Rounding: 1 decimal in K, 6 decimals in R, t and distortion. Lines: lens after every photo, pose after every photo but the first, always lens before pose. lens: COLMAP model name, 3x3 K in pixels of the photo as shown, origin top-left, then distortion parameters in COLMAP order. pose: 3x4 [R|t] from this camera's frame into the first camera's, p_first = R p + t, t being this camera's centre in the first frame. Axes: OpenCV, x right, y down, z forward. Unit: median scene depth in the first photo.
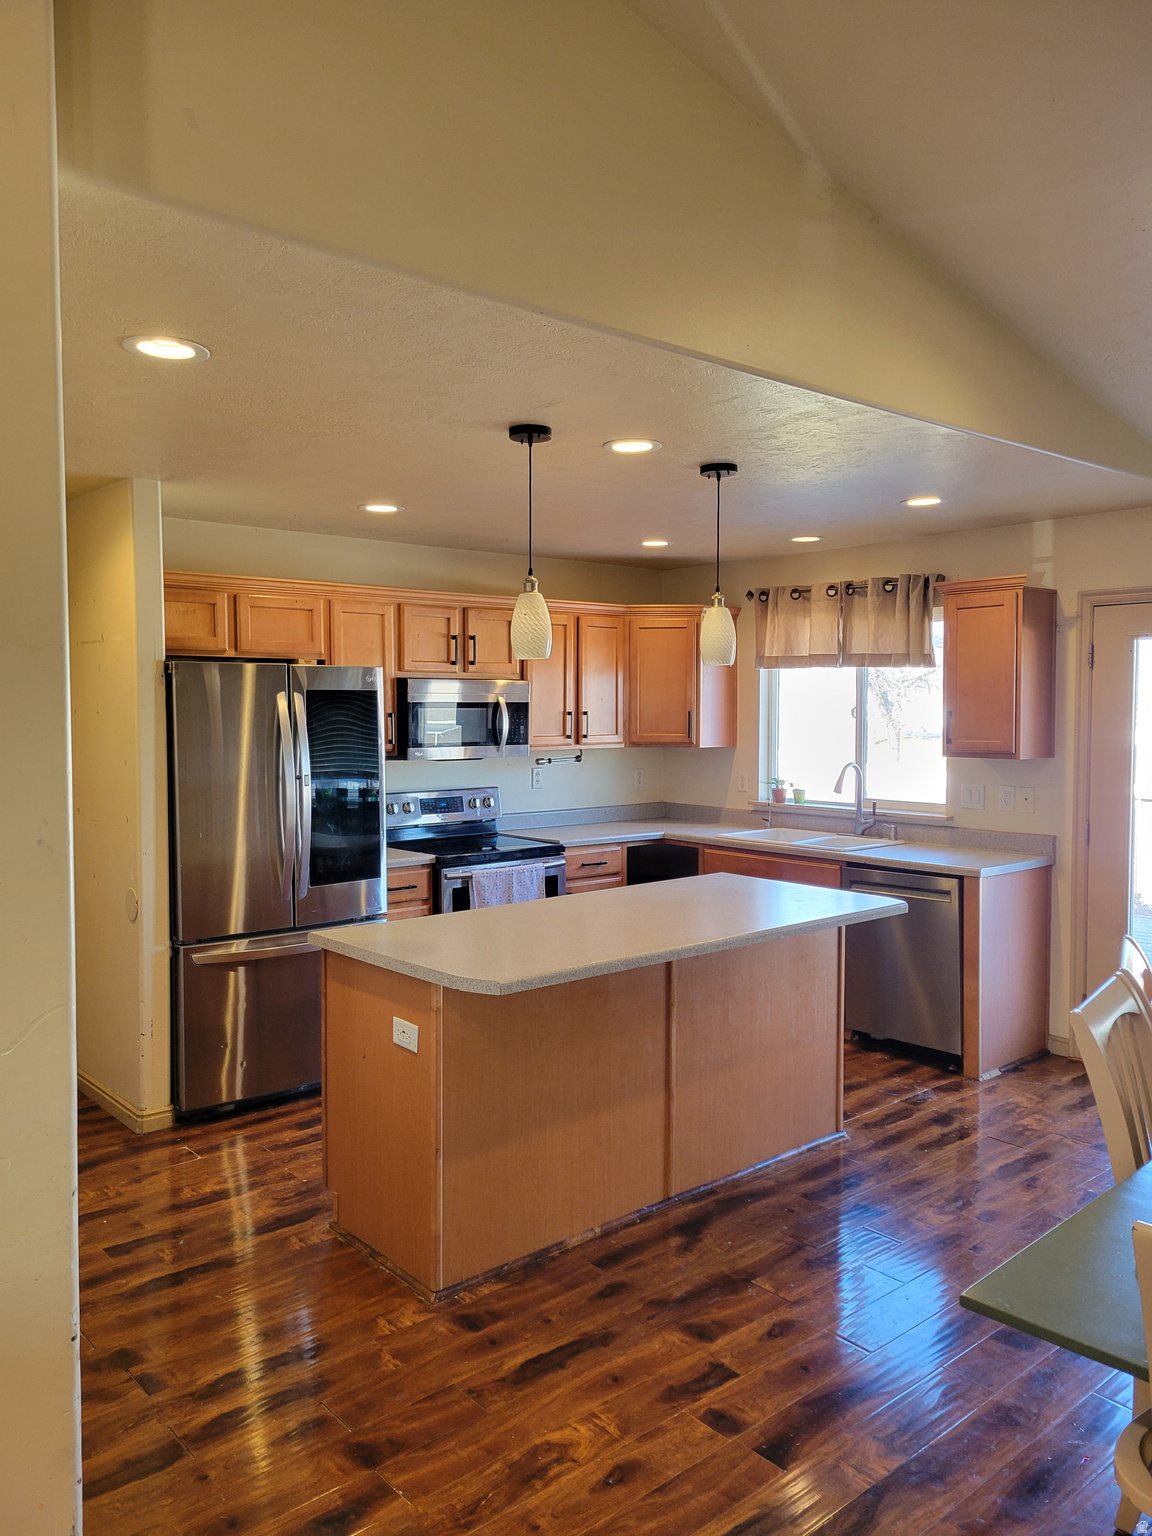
lens RADIAL K [[1151.2, 0, 569.6], [0, 1151.2, 759.6], [0, 0, 1]] dist [0.062664, -0.055260]
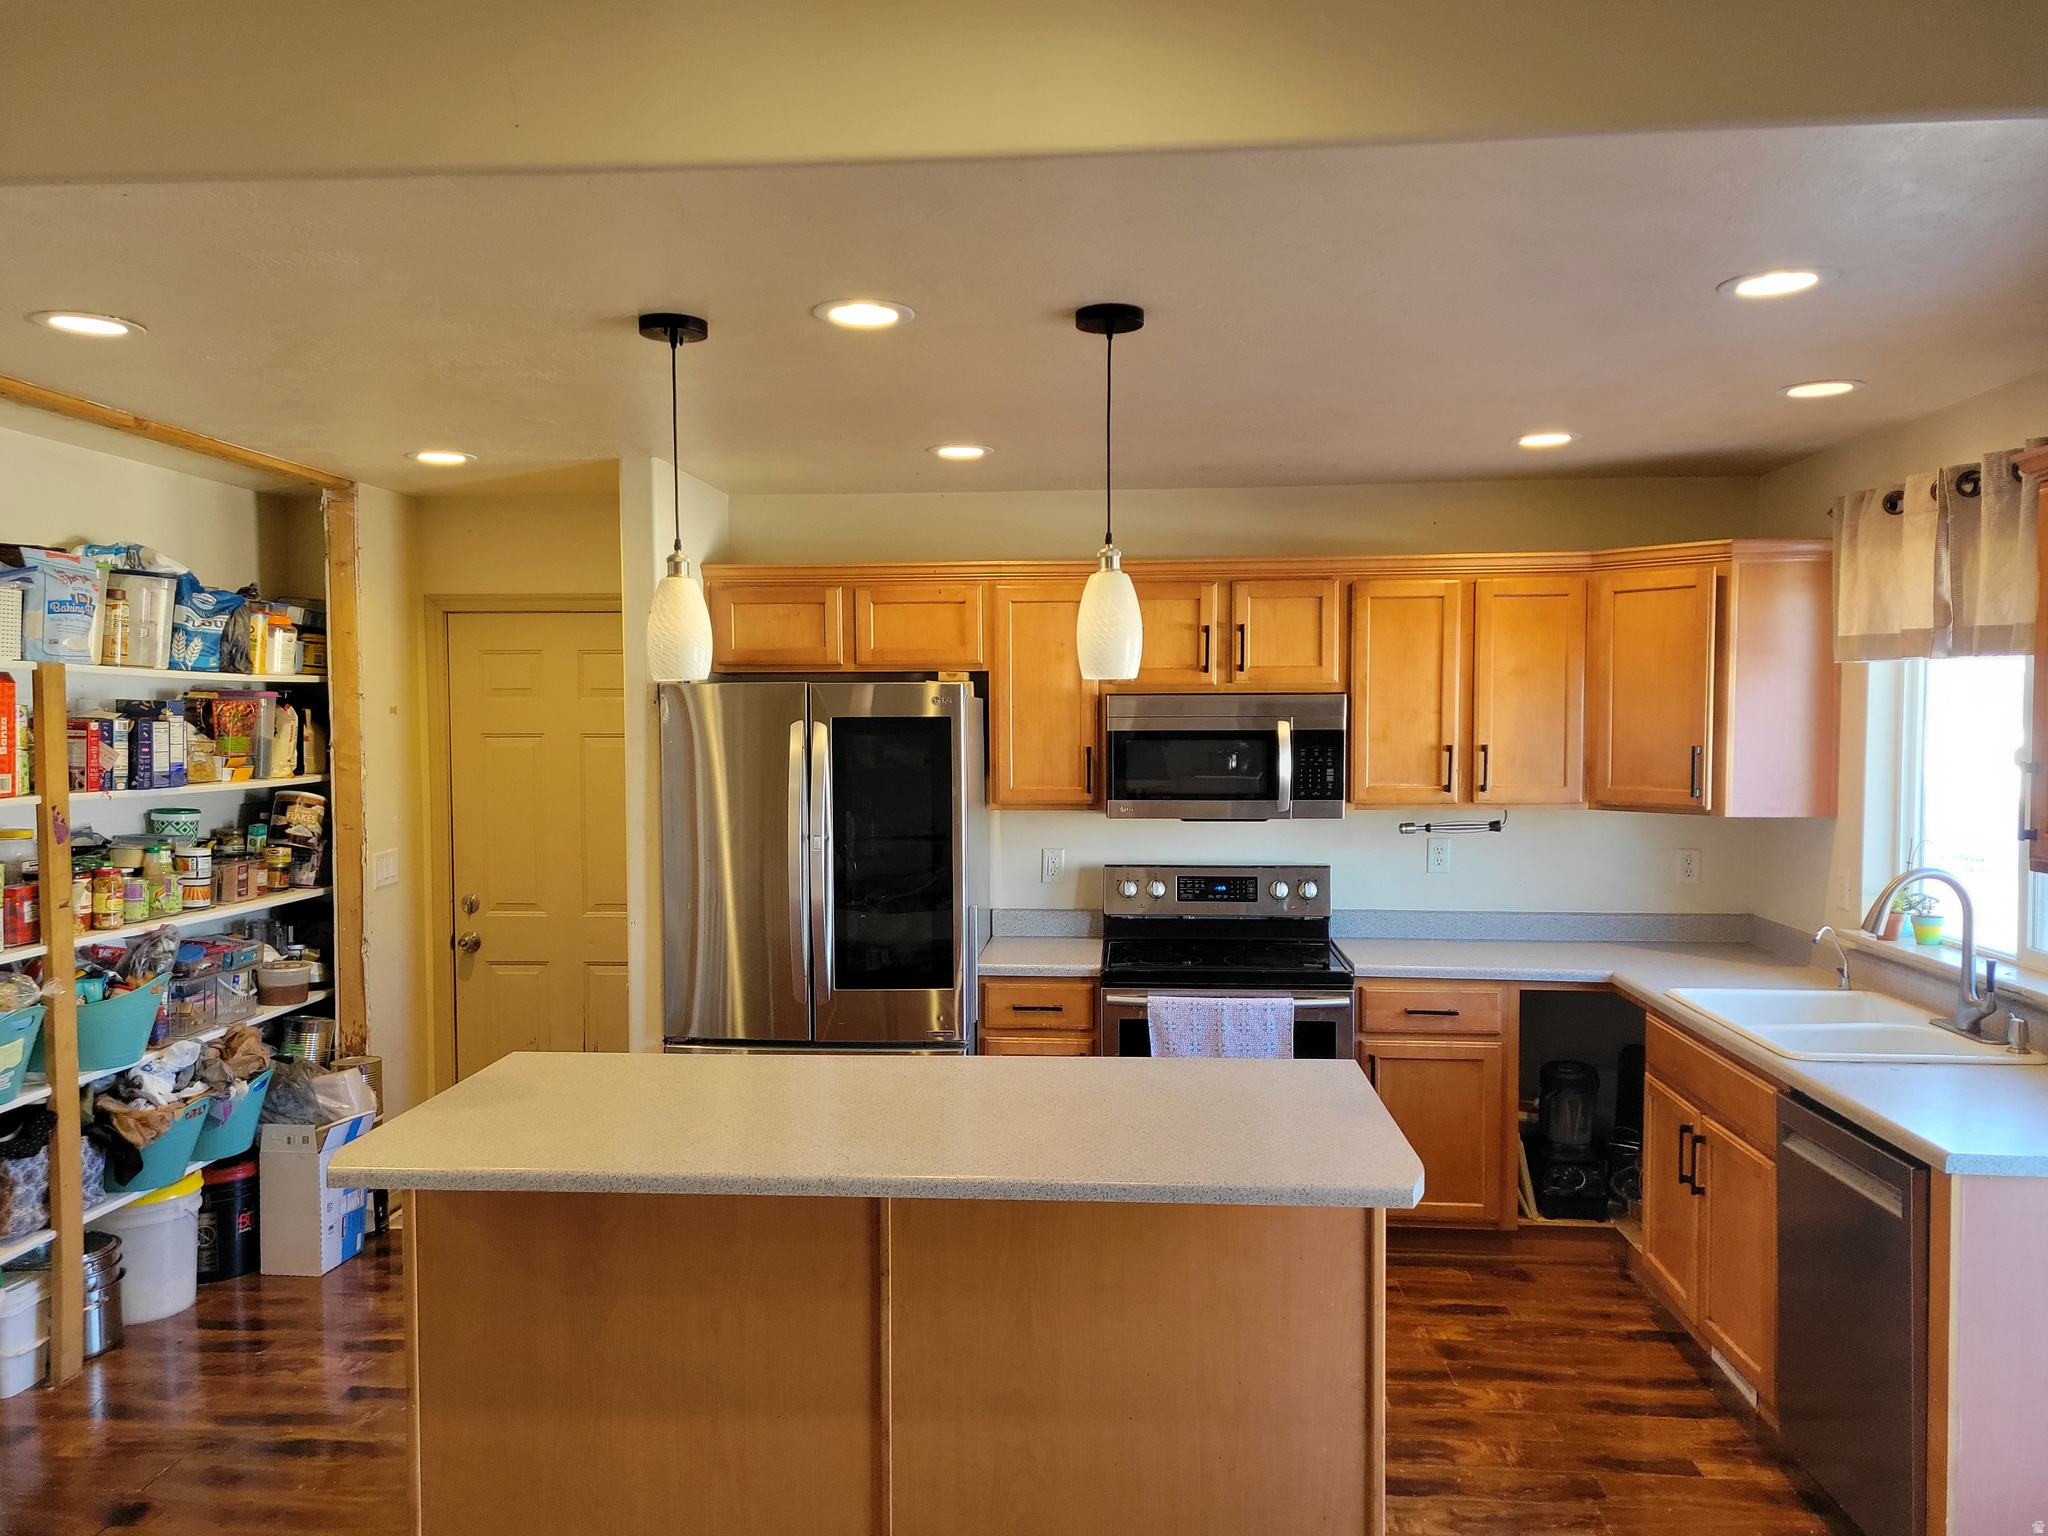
lens RADIAL K [[1535.0, 0, 1012.8], [0, 1535.0, 802.3], [0, 0, 1]] dist [0.062664, -0.055260]
pose [[0.706071, 0.039358, -0.707047, 0.477004], [-0.030430, 0.999218, 0.025233, -0.031372], [0.707487, 0.003699, 0.706716, 0.356009]]
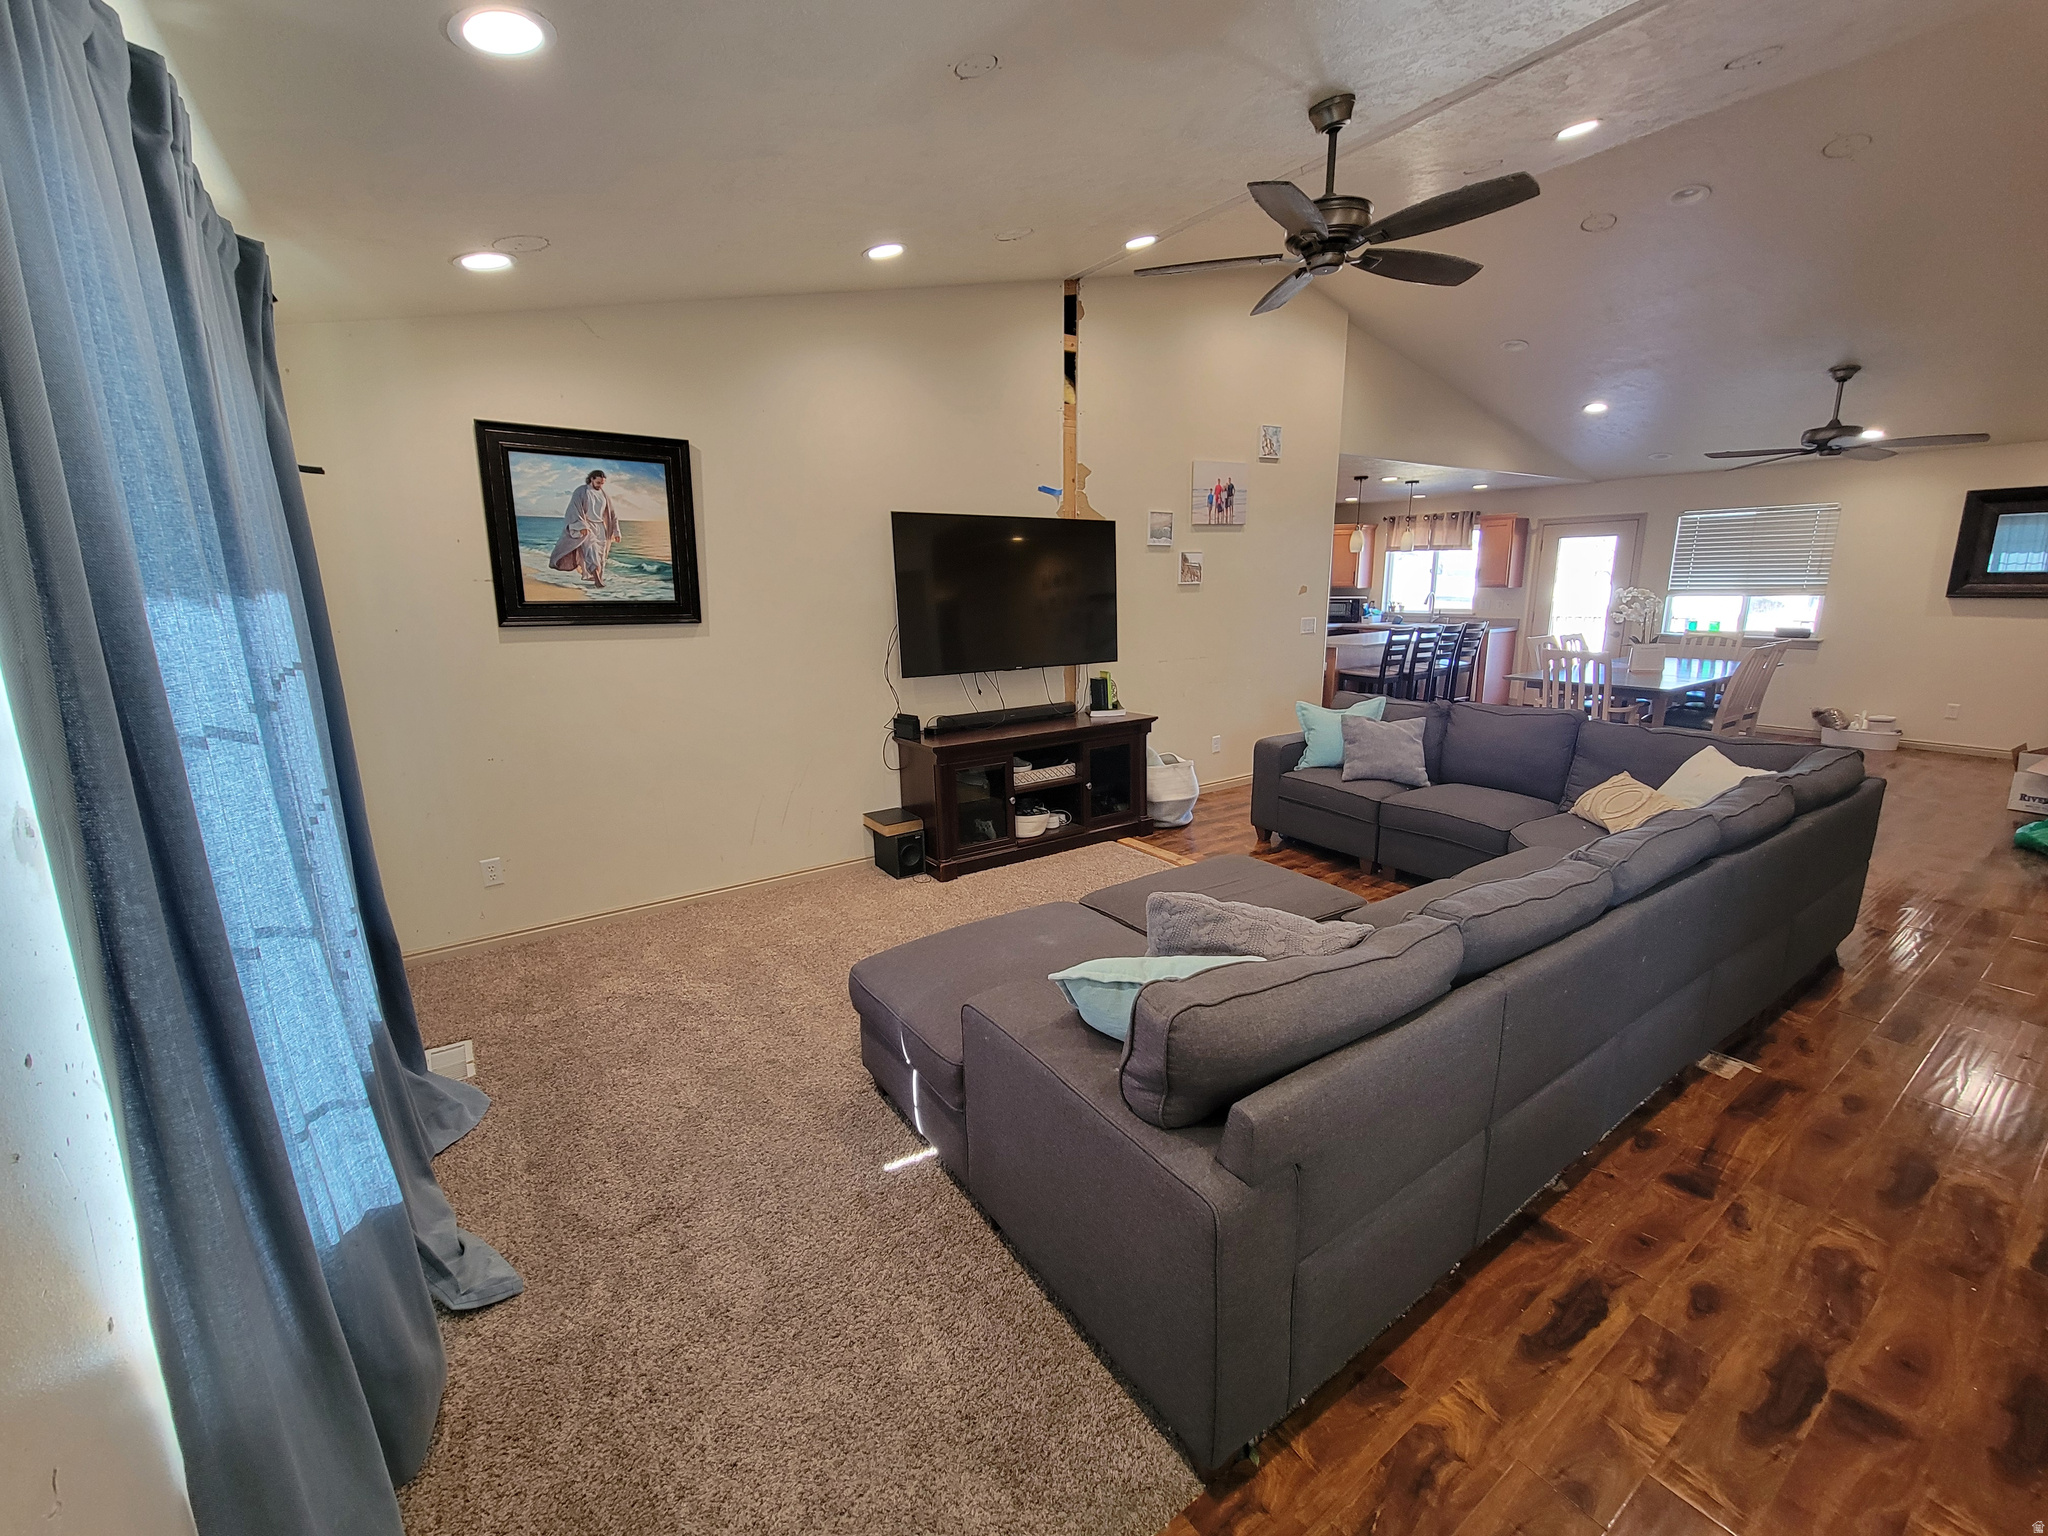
lens RADIAL K [[837.7, 0, 1024.0], [0, 837.7, 765.4], [0, 0, 1]] dist [0.006999, -0.003925]
pose [[0.994222, 0.012948, -0.106556, -0.460443], [0.005009, 0.986020, 0.166553, 0.071294], [0.107223, -0.166125, 0.980258, -0.969830]]
